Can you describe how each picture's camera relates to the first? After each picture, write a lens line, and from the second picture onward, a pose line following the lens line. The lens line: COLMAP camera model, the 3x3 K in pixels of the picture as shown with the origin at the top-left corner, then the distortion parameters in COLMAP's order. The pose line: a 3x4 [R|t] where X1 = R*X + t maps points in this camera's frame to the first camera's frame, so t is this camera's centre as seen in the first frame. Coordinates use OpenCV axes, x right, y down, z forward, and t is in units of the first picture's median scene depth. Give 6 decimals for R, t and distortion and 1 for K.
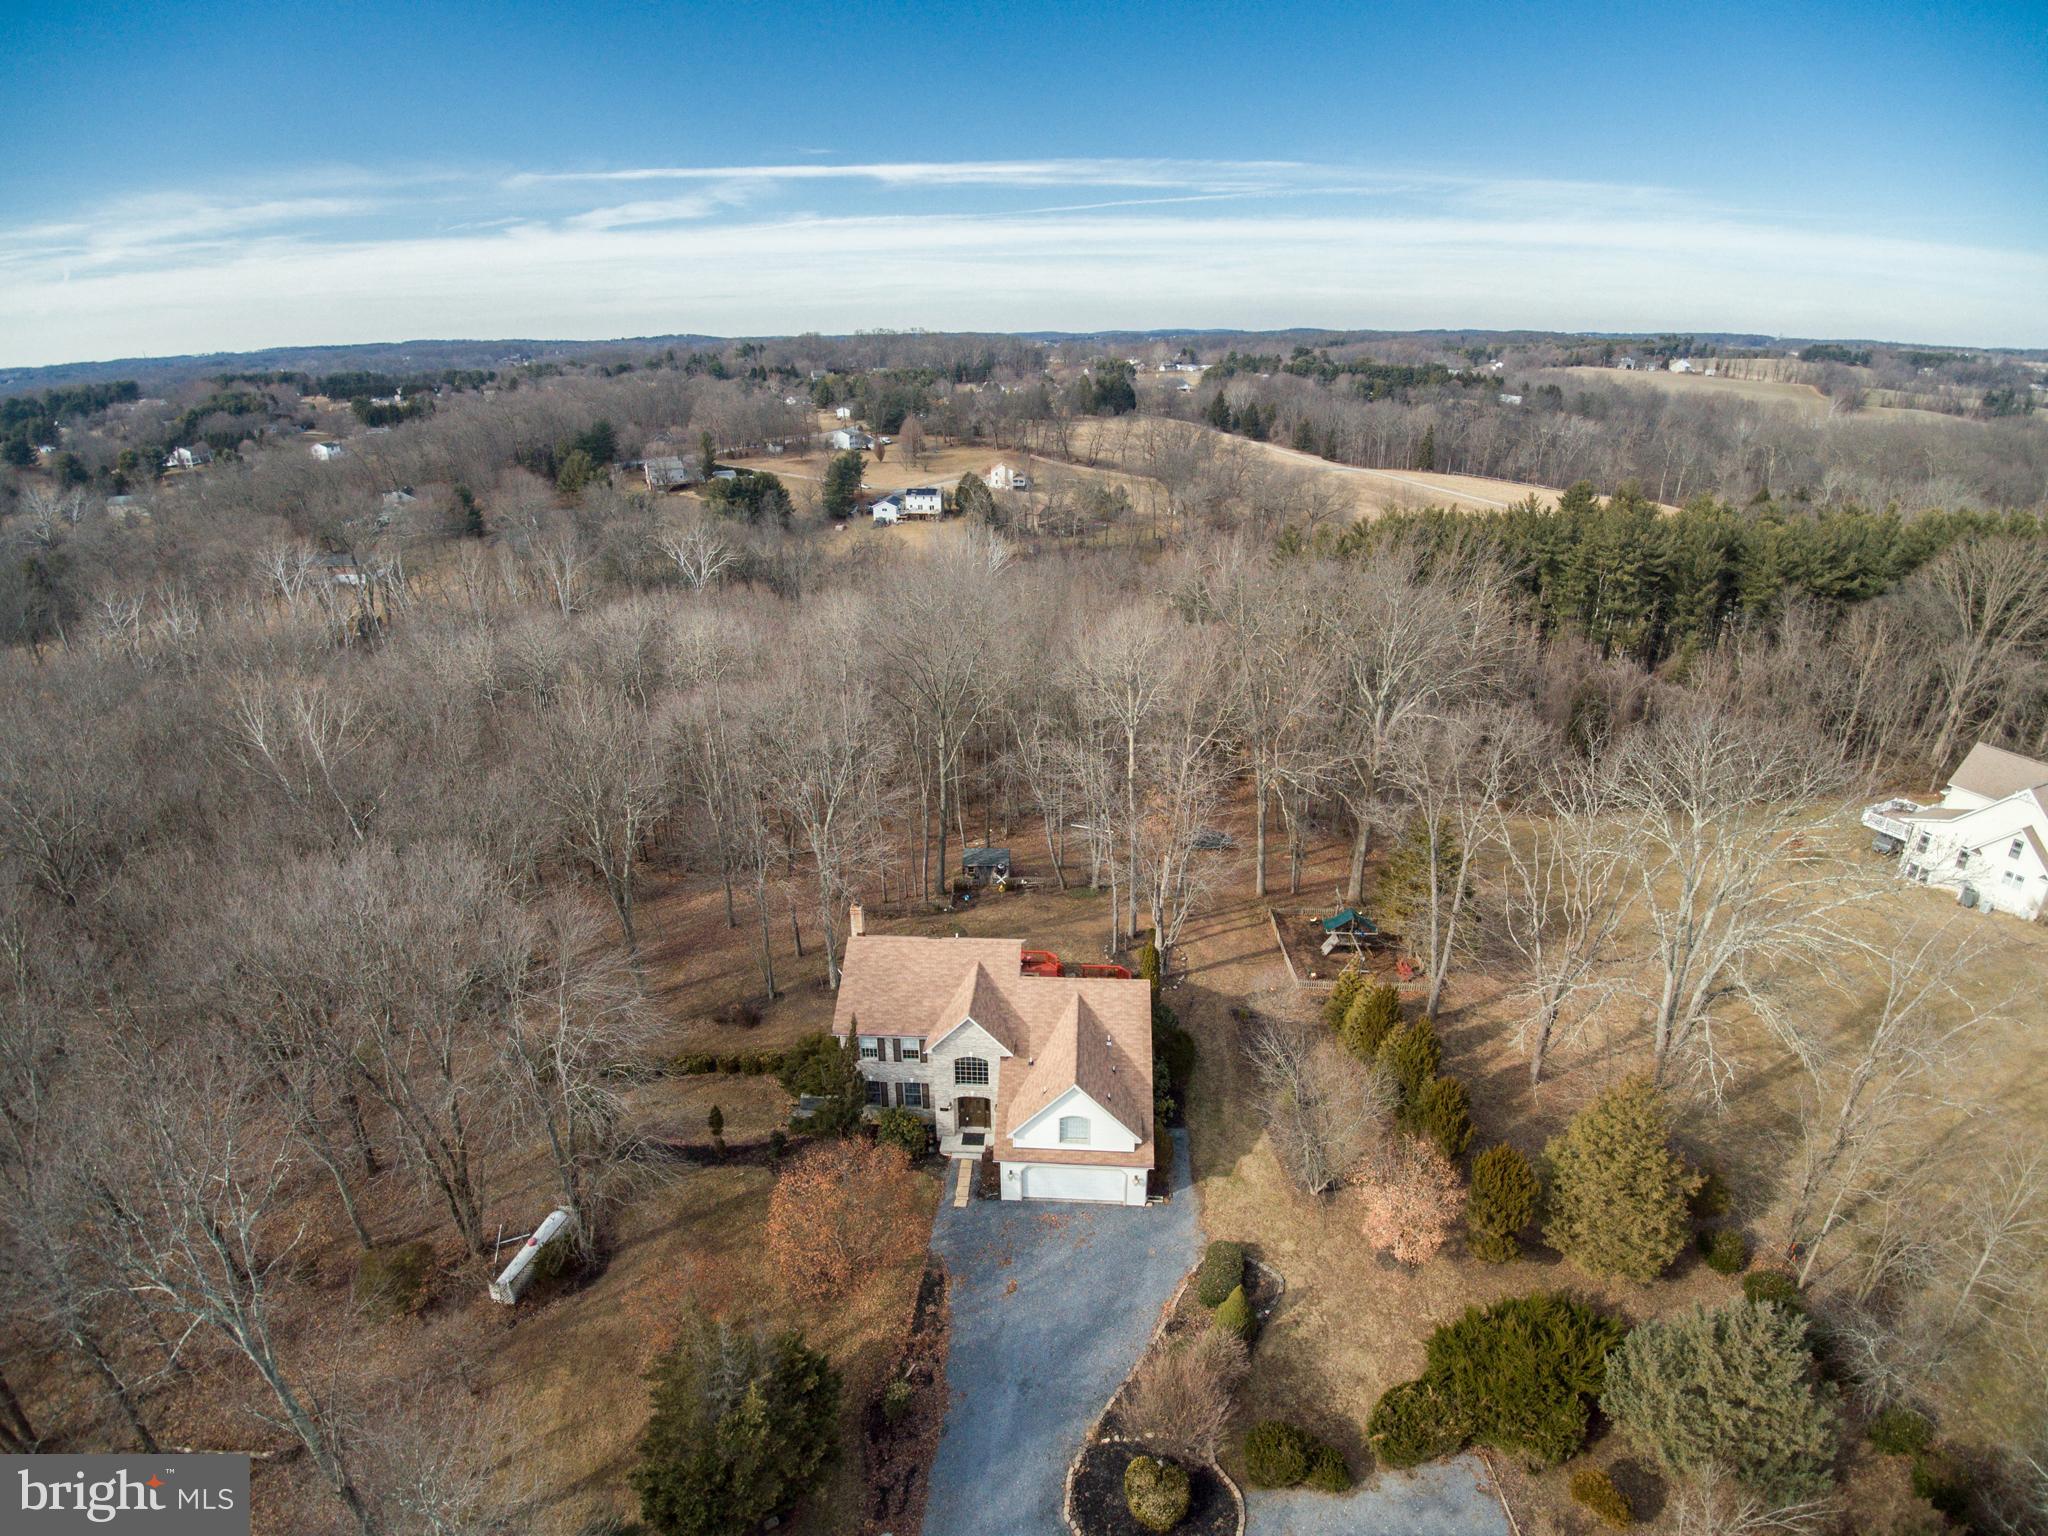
lens RADIAL K [[1062.8, 0, 1011.6], [0, 1062.8, 751.9], [0, 0, 1]] dist [-0.050405, -0.014070]
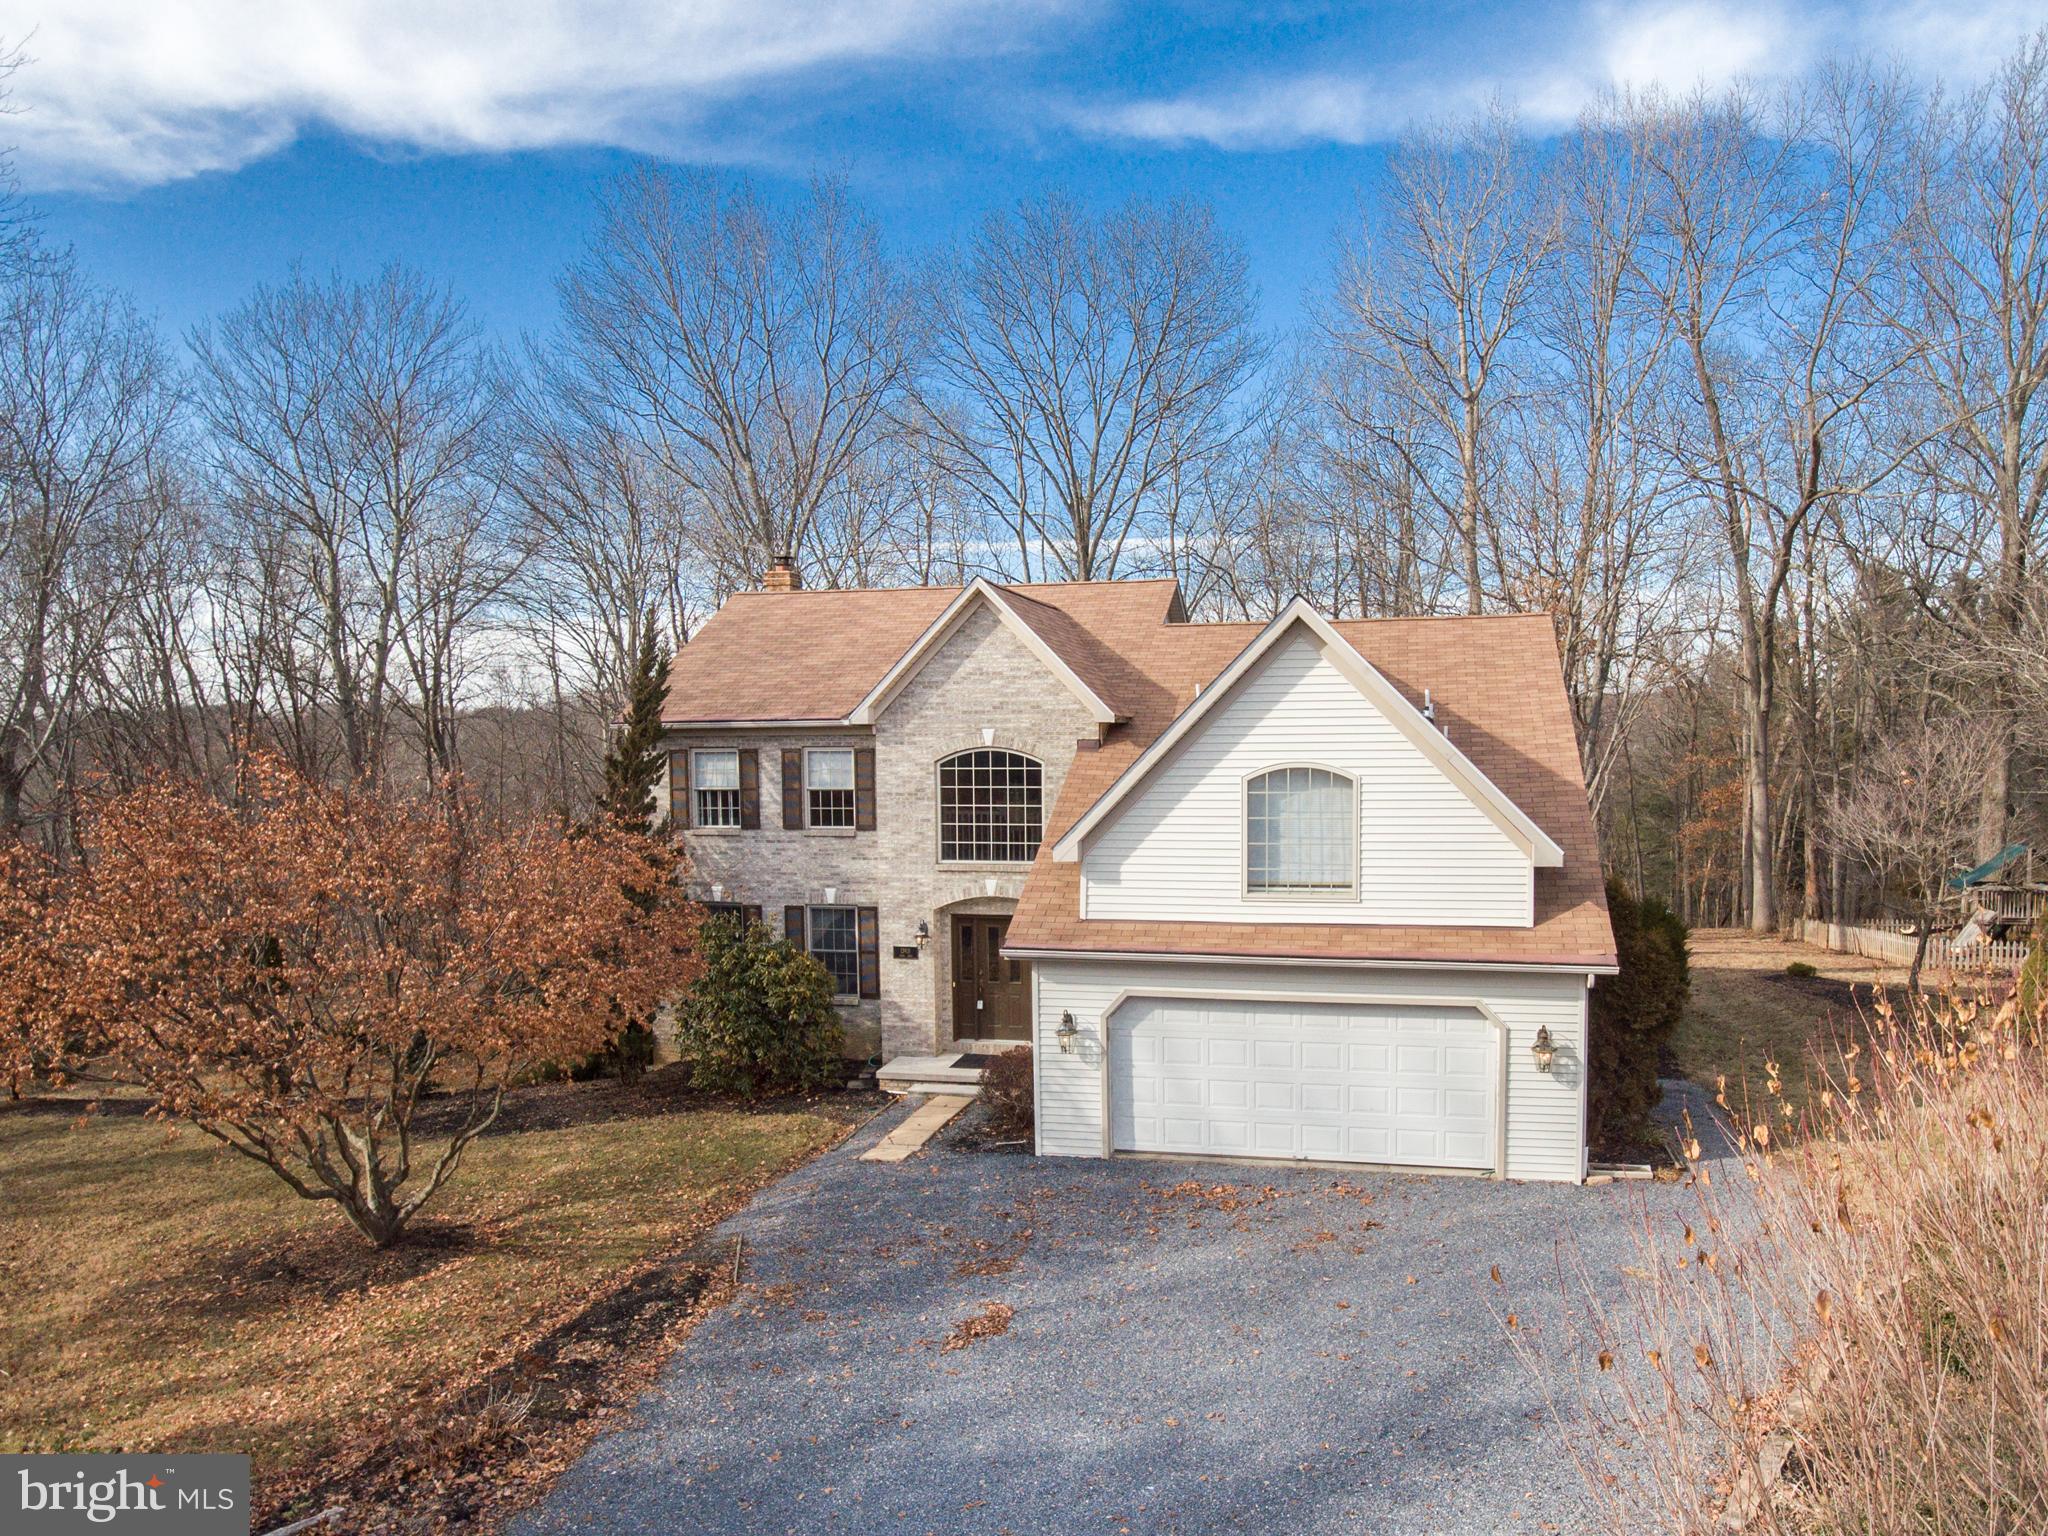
lens RADIAL K [[1333.0, 0, 1114.4], [0, 1333.0, 866.8], [0, 0, 1]] dist [-0.056807, -0.002128]
pose [[0.991156, 0.010618, -0.132278, 0.038903], [-0.050417, 0.952184, -0.301338, 0.319538], [0.122753, 0.305342, 0.944298, 0.456783]]
